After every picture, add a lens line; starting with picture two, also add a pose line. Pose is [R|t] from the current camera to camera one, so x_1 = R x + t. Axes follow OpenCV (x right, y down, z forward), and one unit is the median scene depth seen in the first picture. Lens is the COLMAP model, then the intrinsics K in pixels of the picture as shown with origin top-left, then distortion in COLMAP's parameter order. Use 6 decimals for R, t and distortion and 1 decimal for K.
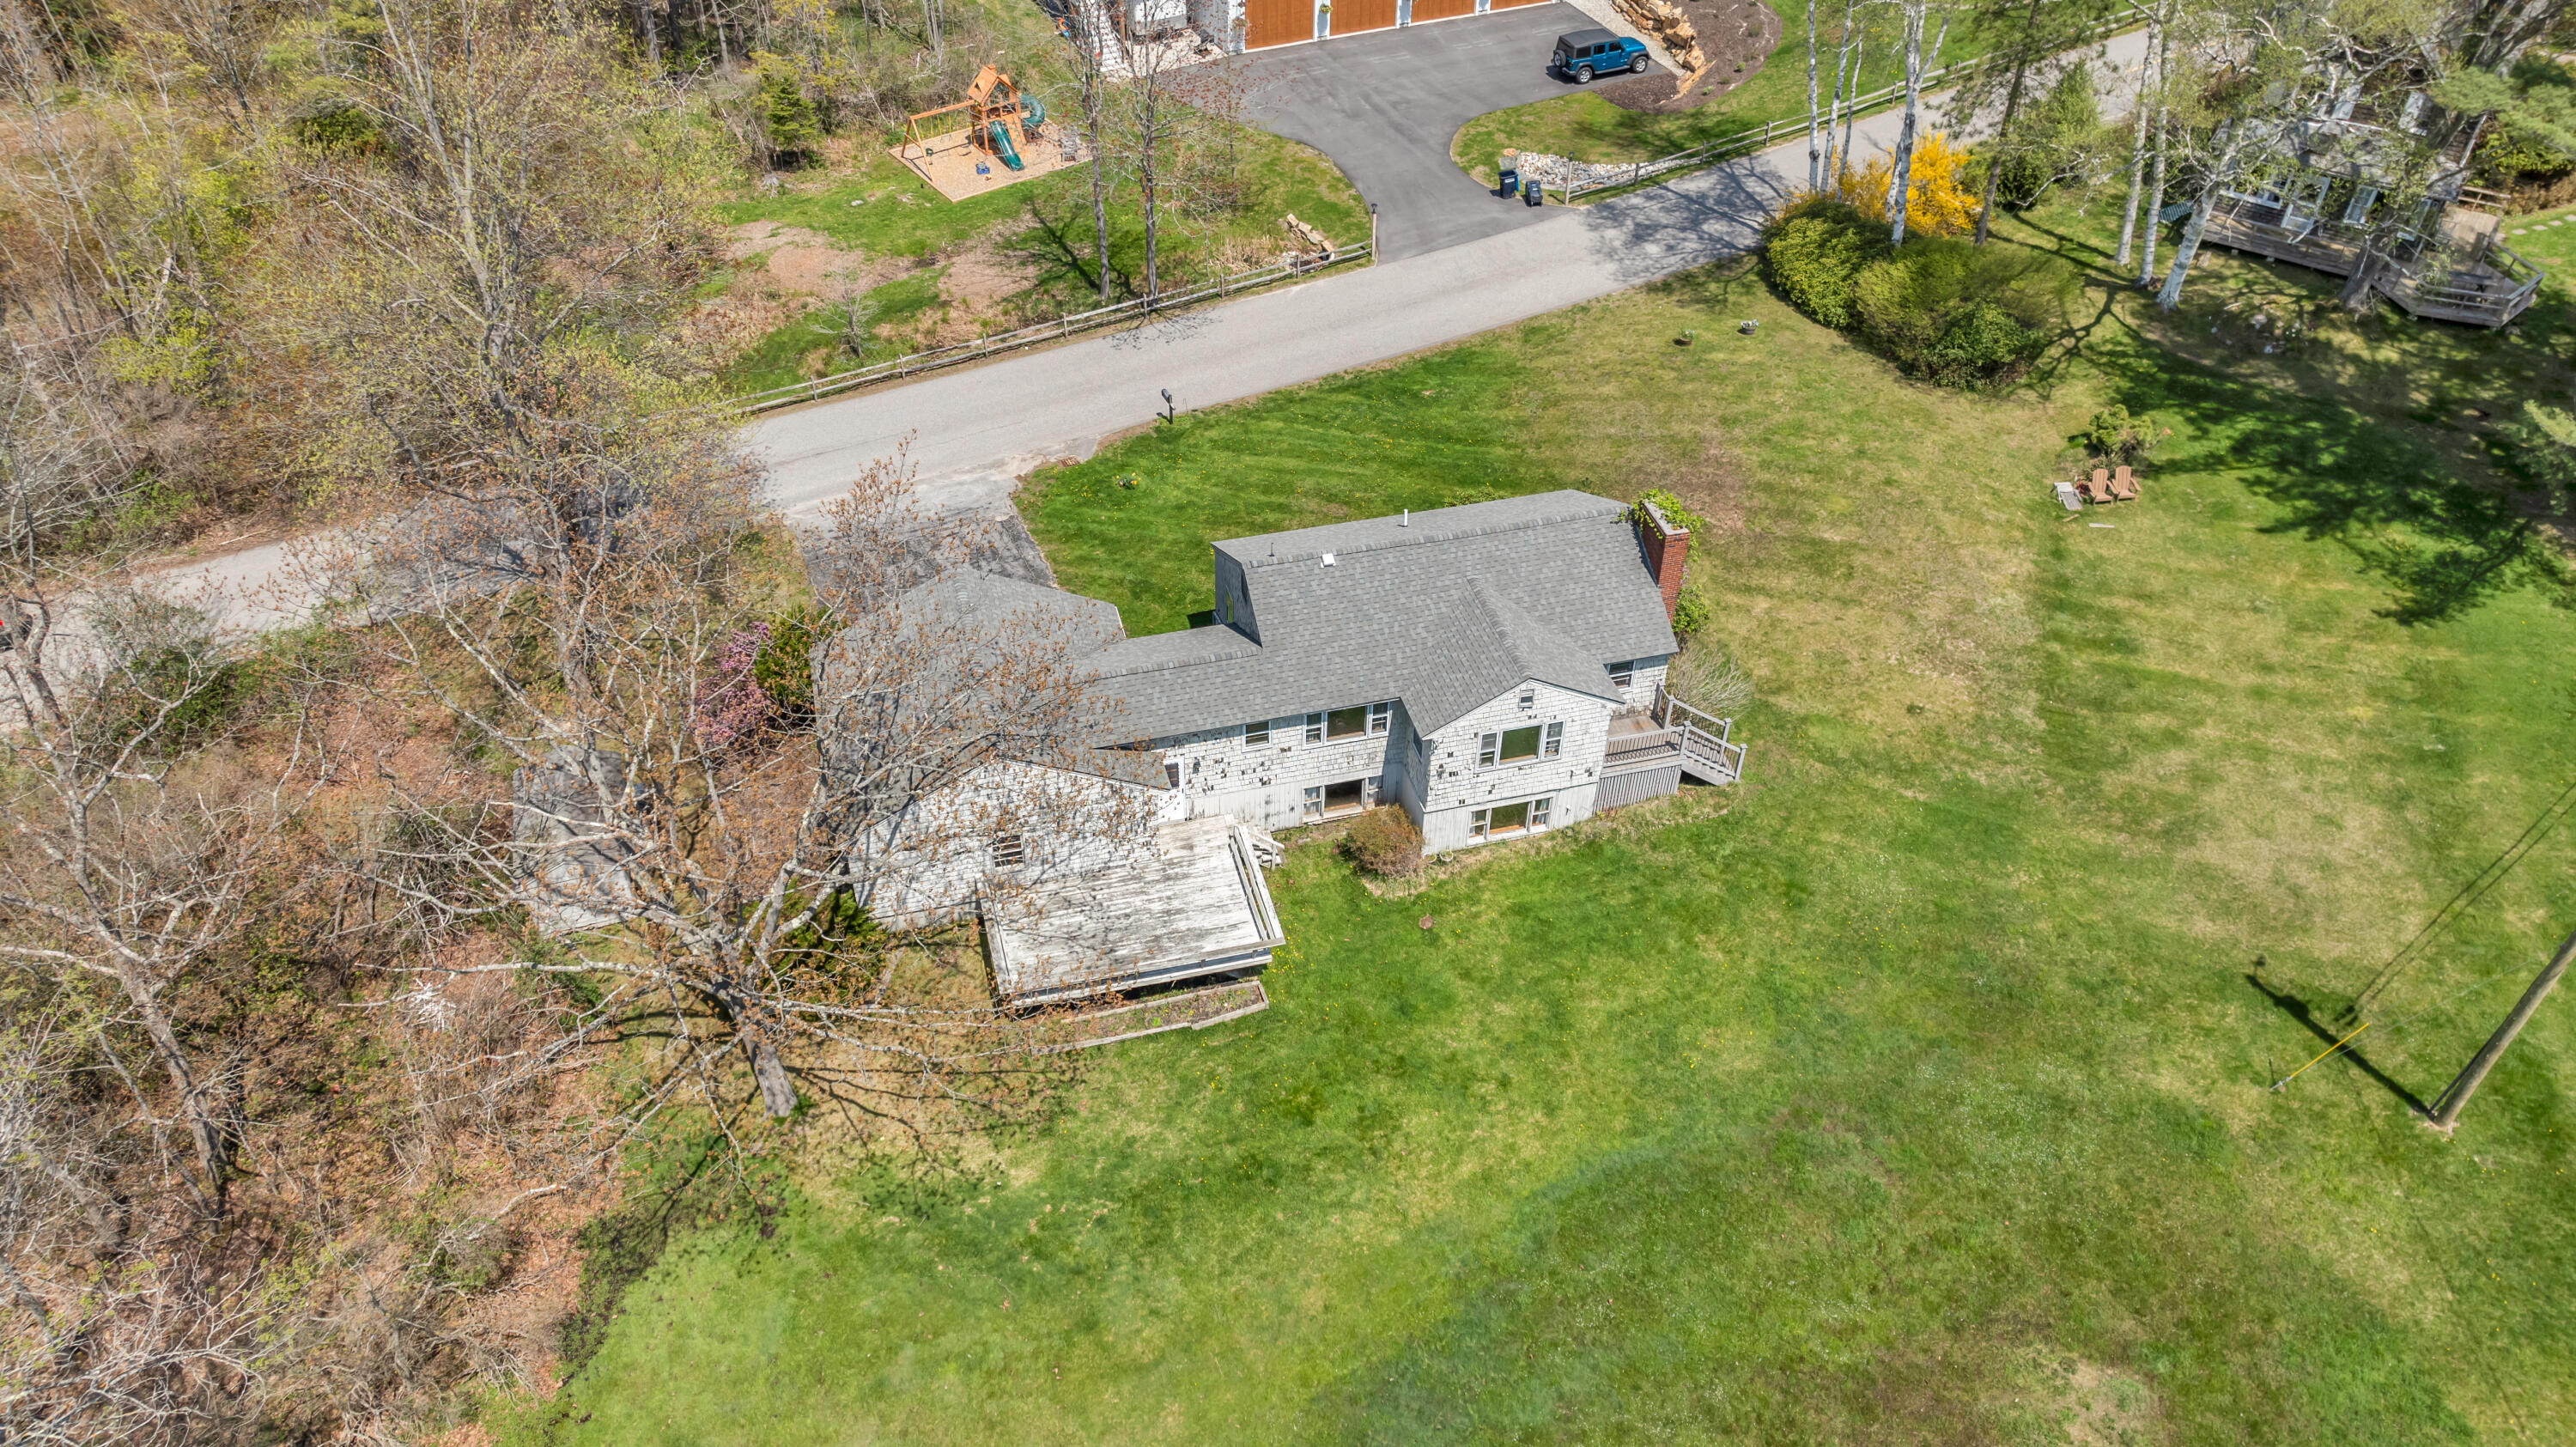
lens RADIAL K [[1819.0, 0, 1297.4], [0, 1819.0, 715.6], [0, 0, 1]] dist [-0.017412, 0.003158]
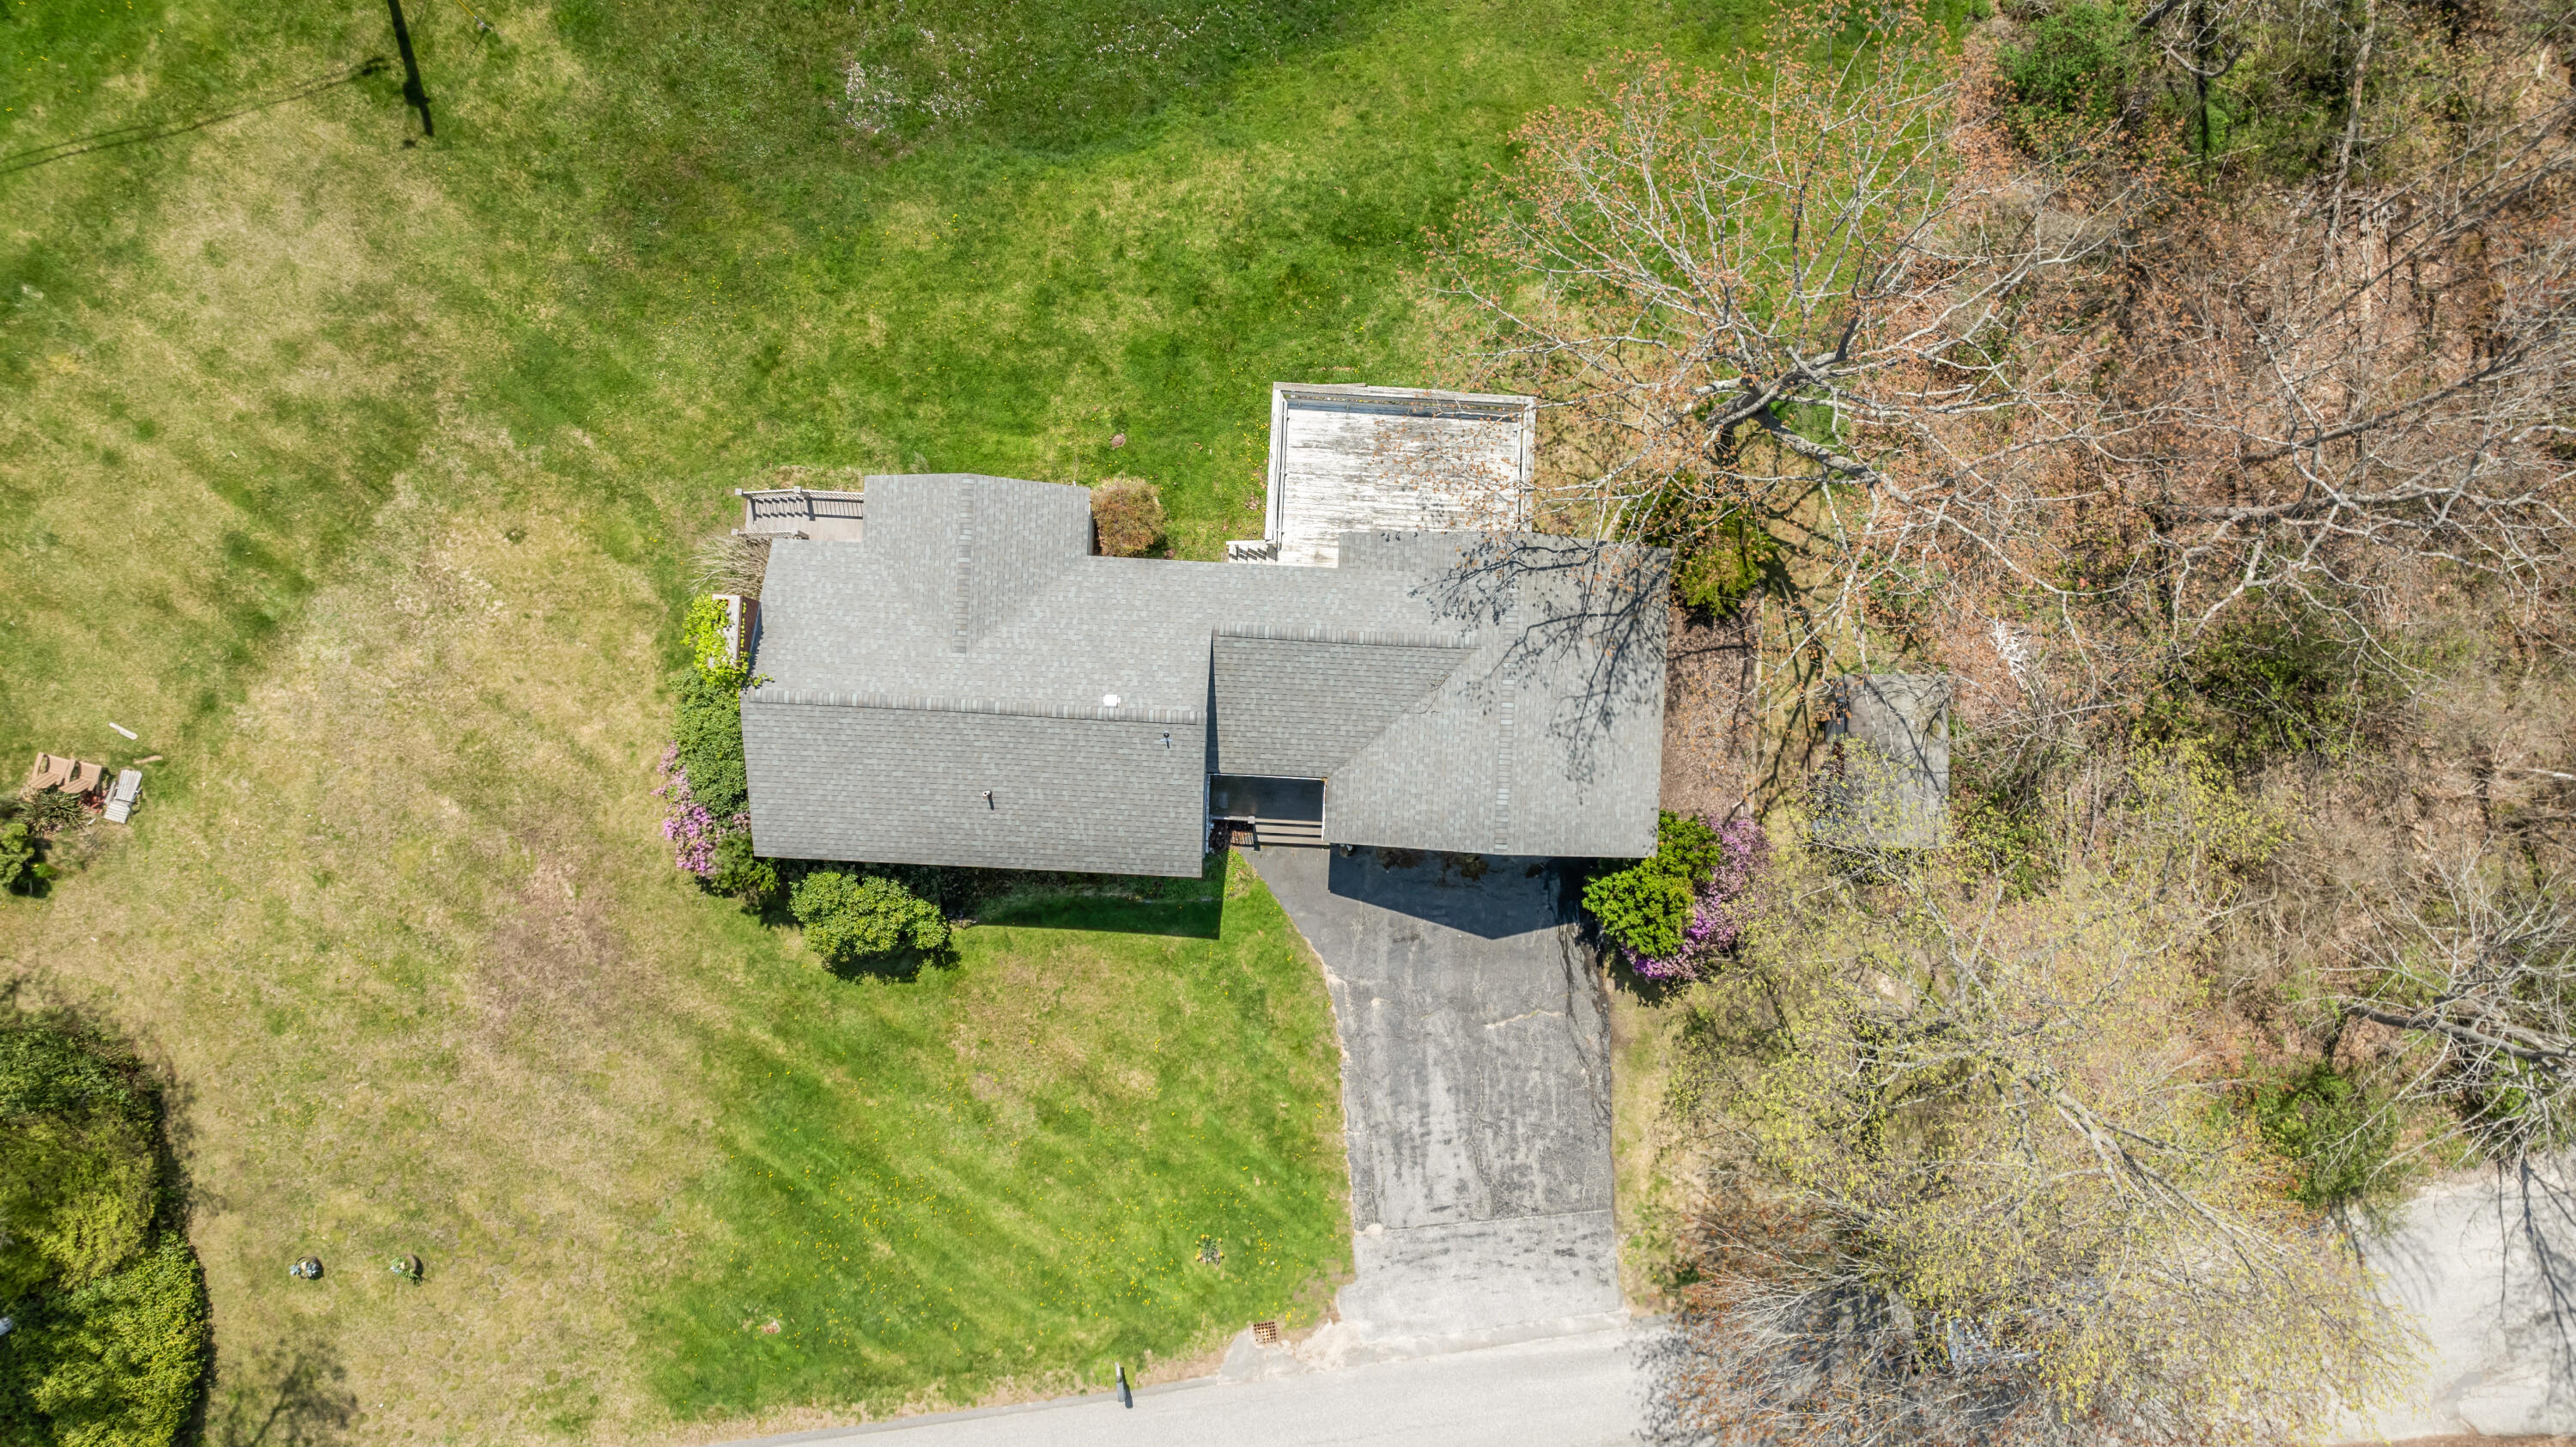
lens RADIAL K [[1819.0, 0, 1280.5], [0, 1819.0, 724.0], [0, 0, 1]] dist [-0.017412, 0.003158]
pose [[-0.951303, -0.308058, -0.011115, -0.055360], [0.190423, -0.615627, 0.764685, -0.749229], [-0.242410, 0.725330, 0.644309, 0.404428]]
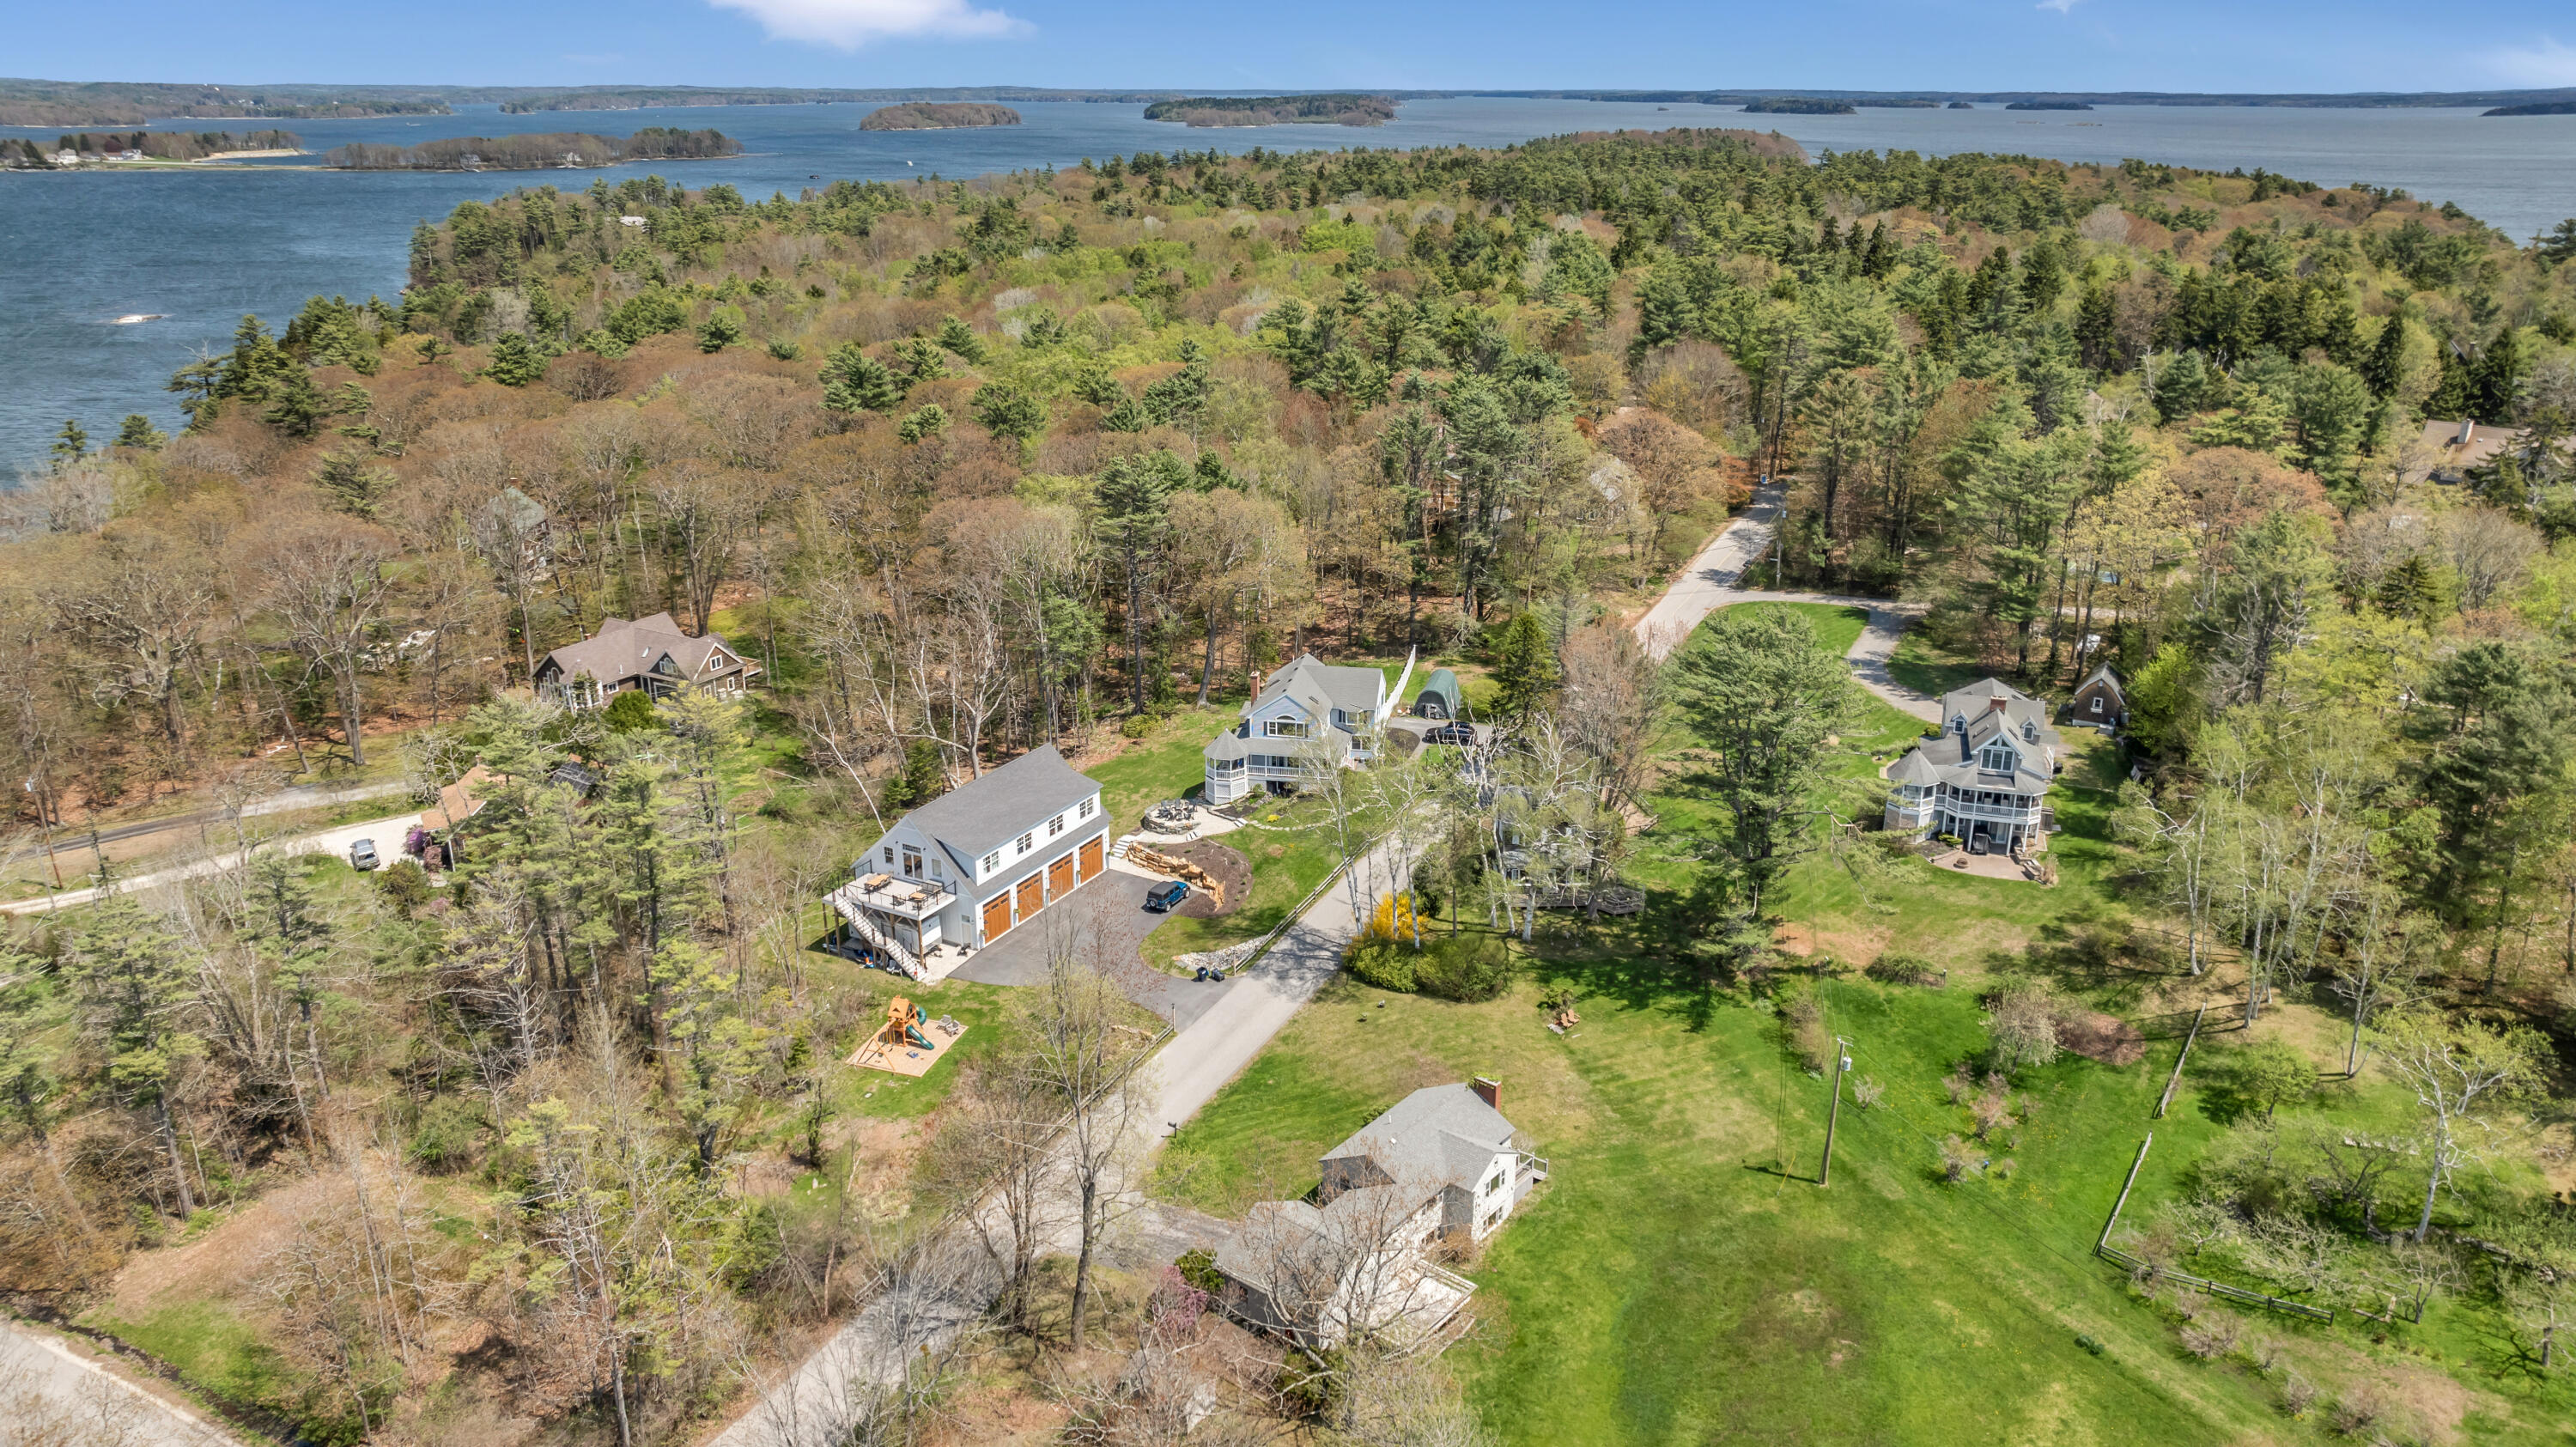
lens RADIAL K [[1819.0, 0, 1288.1], [0, 1819.0, 719.8], [0, 0, 1]] dist [-0.017412, 0.003158]
pose [[0.807350, -0.209705, 0.551552, -1.257345], [0.396560, 0.884989, -0.243996, -0.047878], [-0.436950, 0.415713, 0.797657, -1.030532]]
